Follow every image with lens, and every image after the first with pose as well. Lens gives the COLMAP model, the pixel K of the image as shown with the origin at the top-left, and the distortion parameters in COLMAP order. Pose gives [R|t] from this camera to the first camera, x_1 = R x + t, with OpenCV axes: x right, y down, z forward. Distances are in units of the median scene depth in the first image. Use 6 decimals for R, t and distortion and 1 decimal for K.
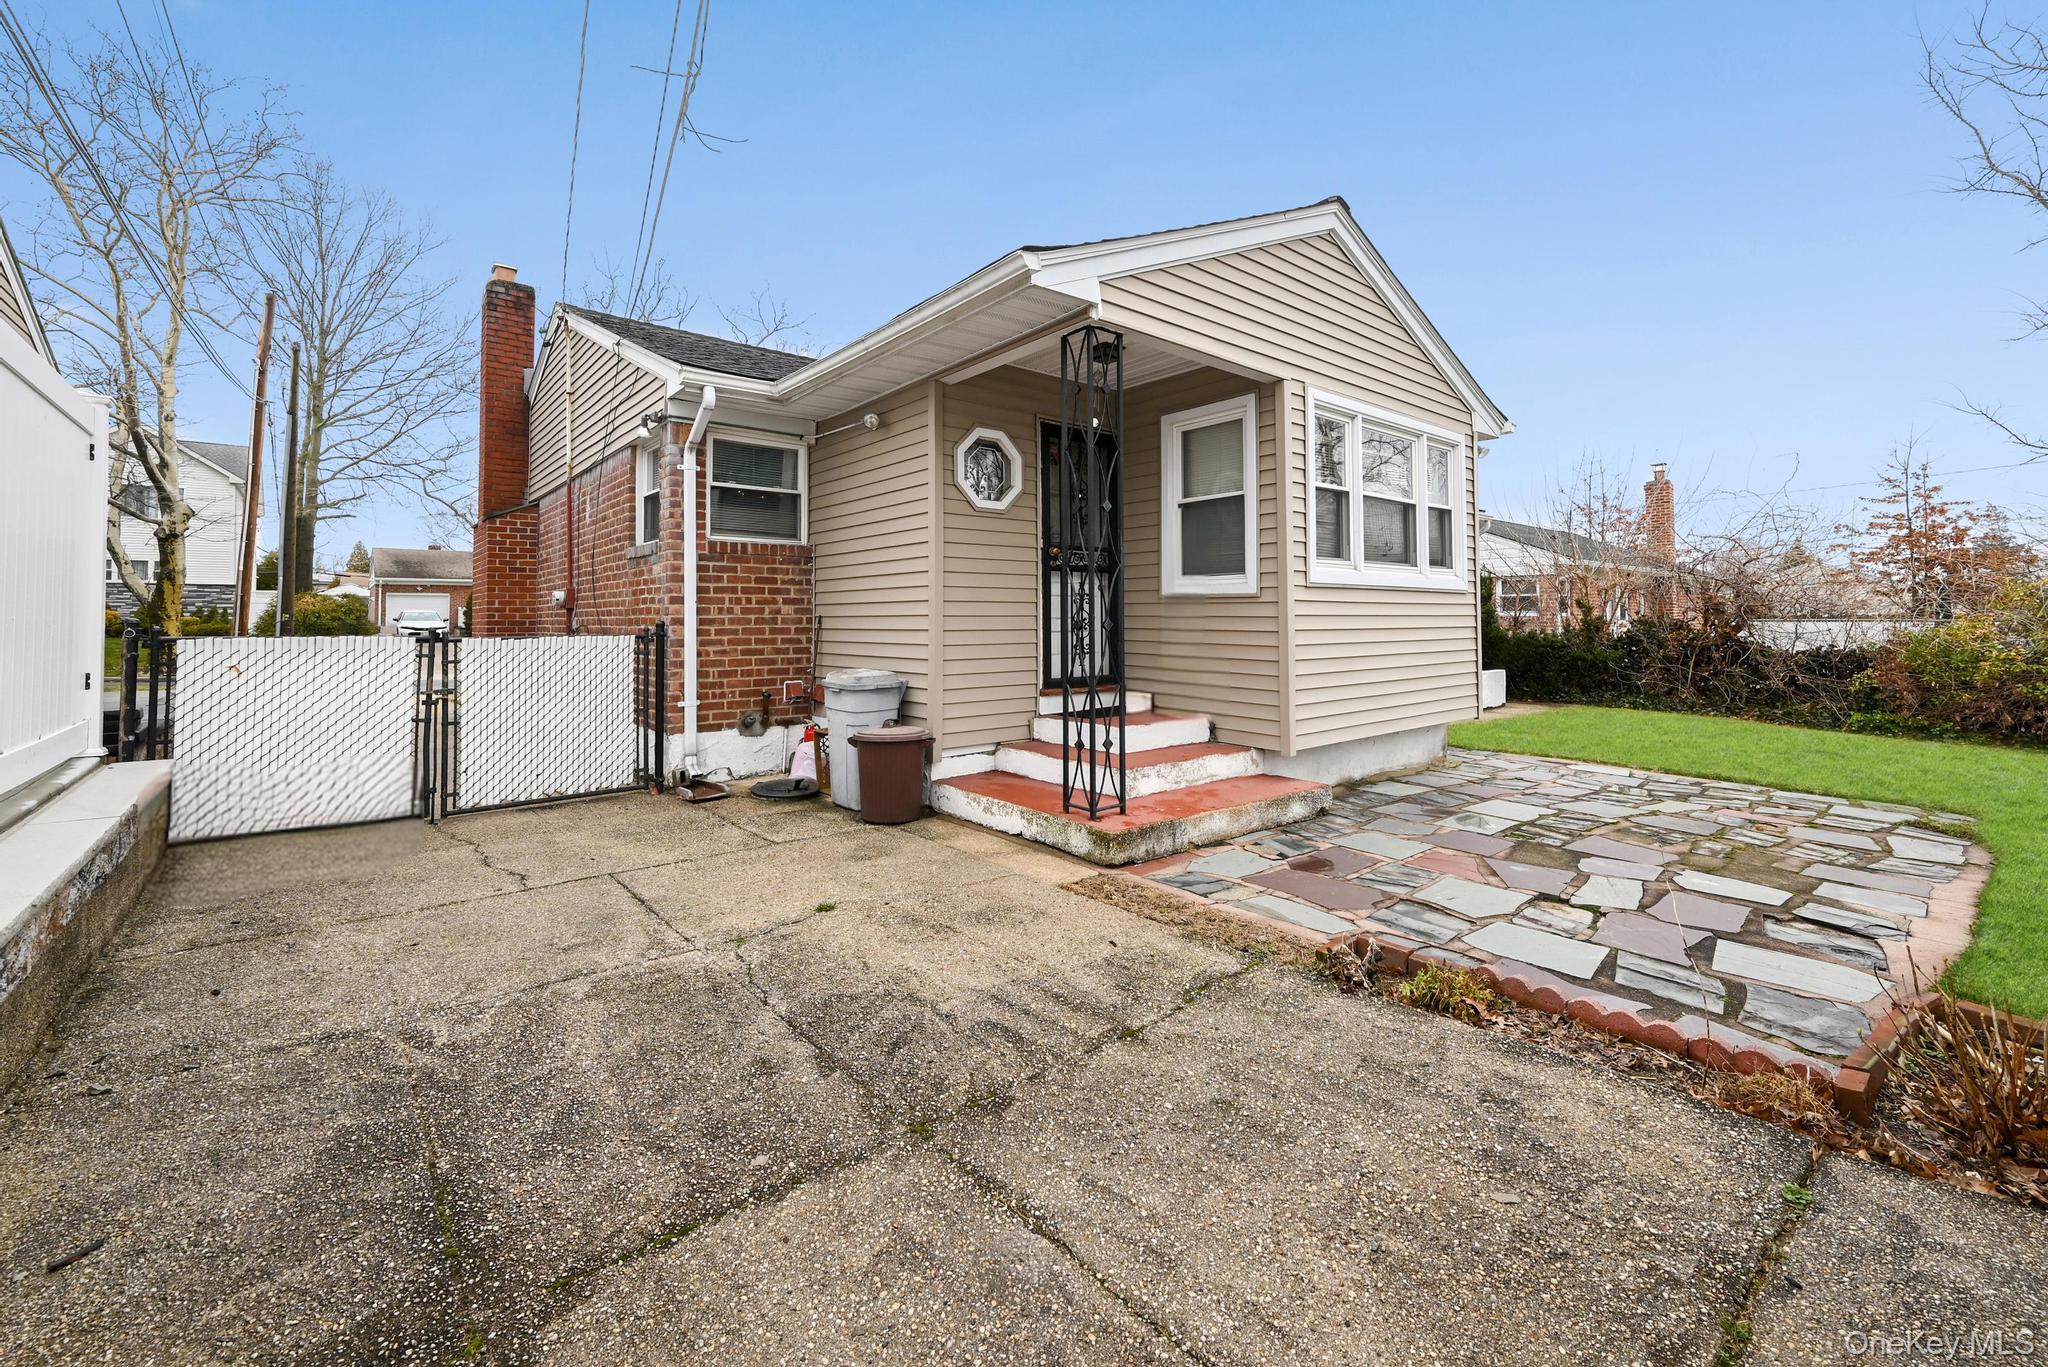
lens RADIAL K [[822.9, 0, 1002.2], [0, 822.9, 581.9], [0, 0, 1]] dist [-0.000538, 0.000376]
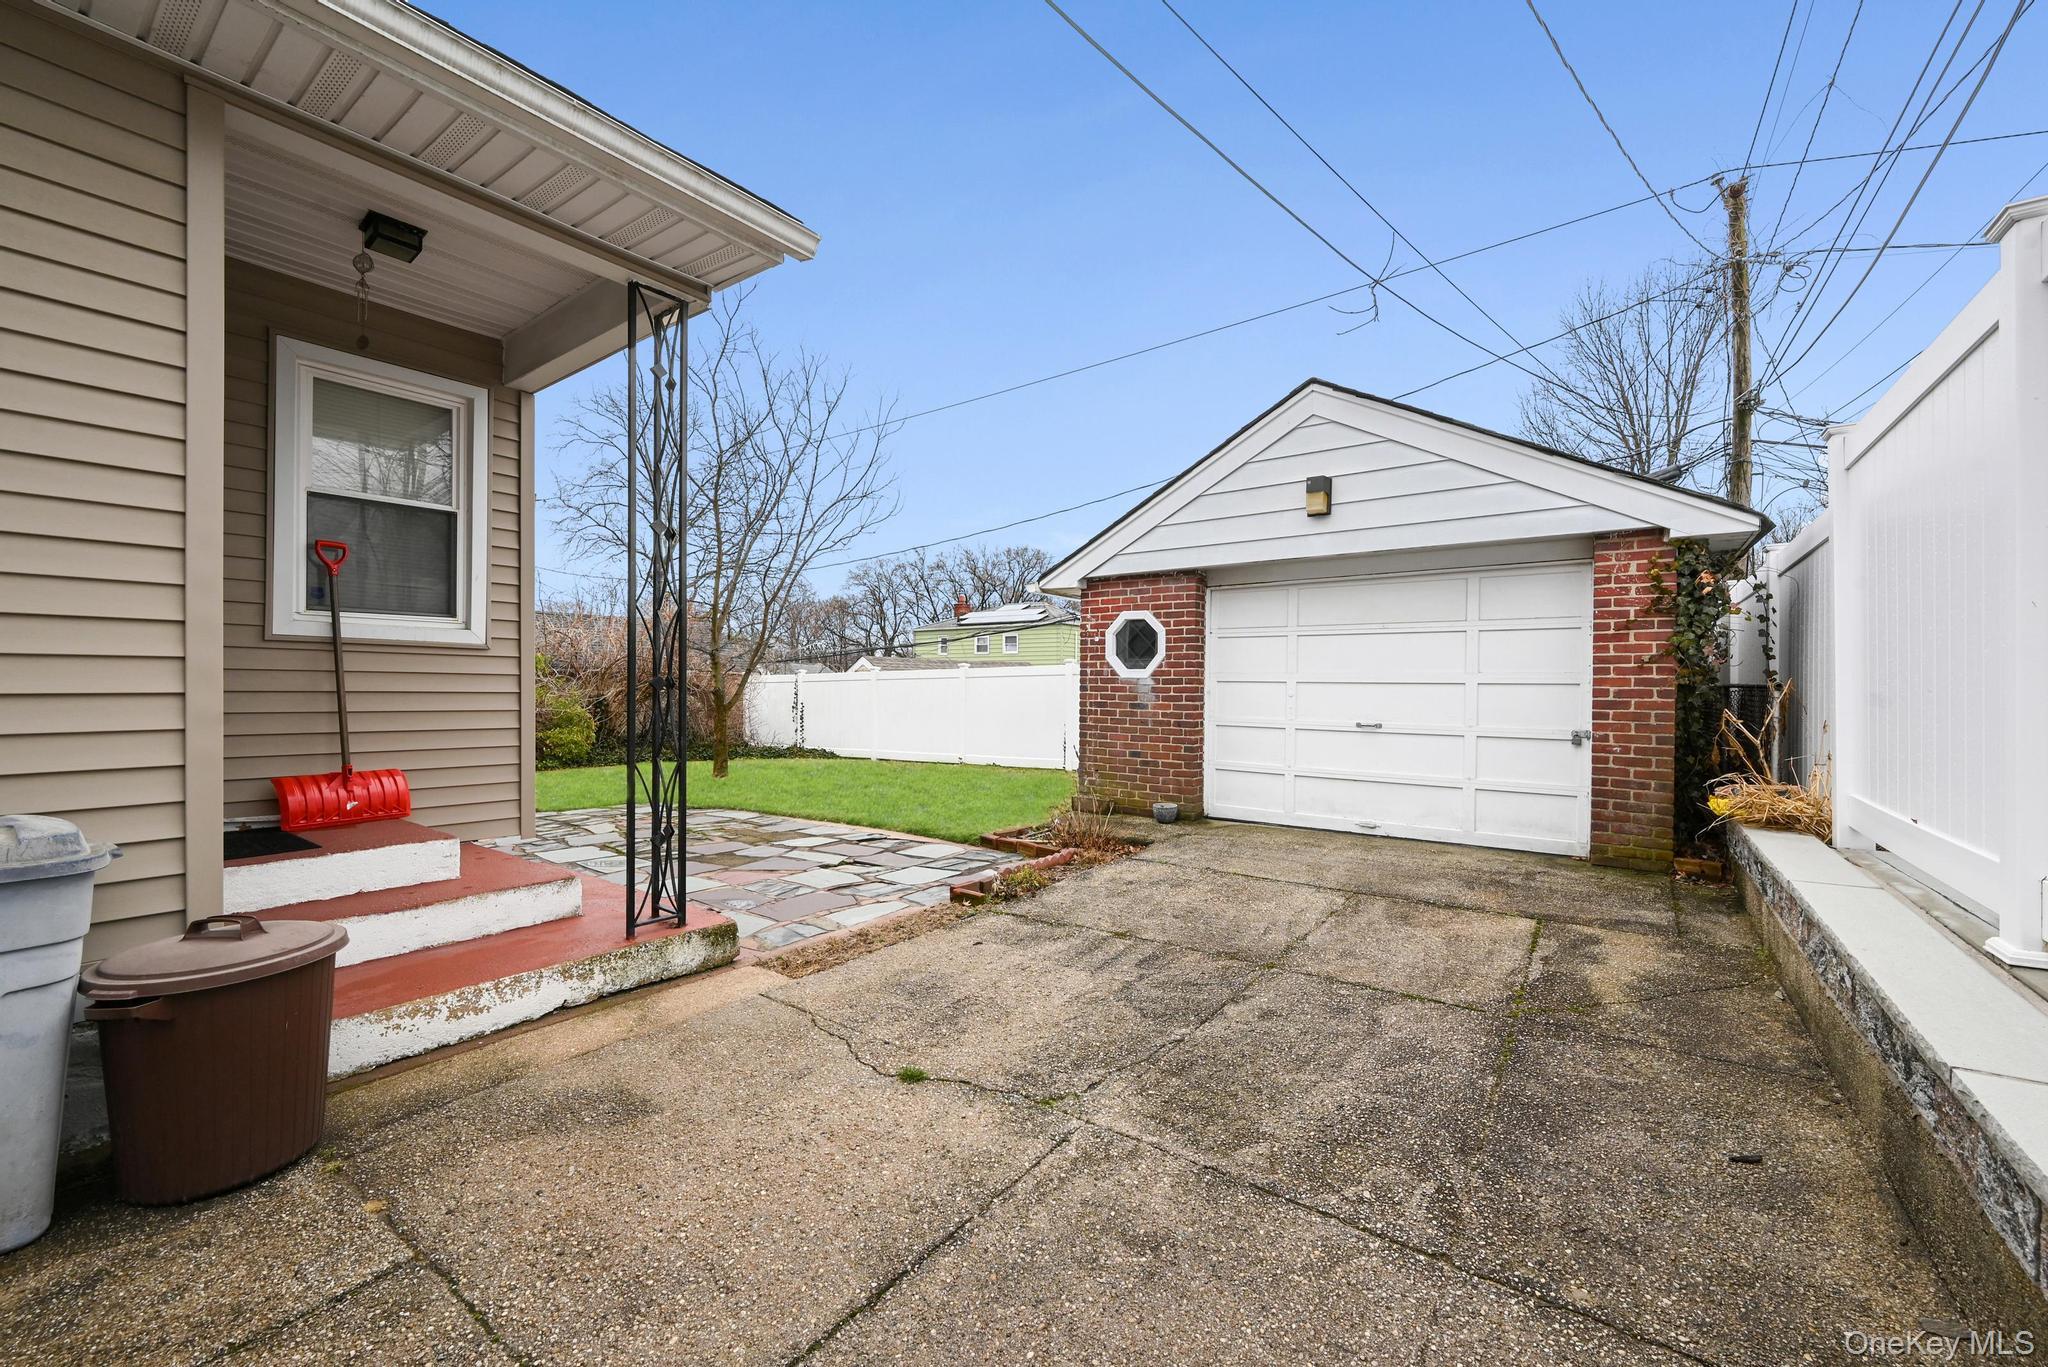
lens RADIAL K [[822.9, 0, 1026.0], [0, 822.9, 690.6], [0, 0, 1]] dist [-0.000538, 0.000376]
pose [[-0.254432, -0.002466, 0.967088, -1.314930], [-0.048252, 0.998784, -0.010148, 0.088602], [-0.965886, -0.049246, -0.254241, 1.552137]]
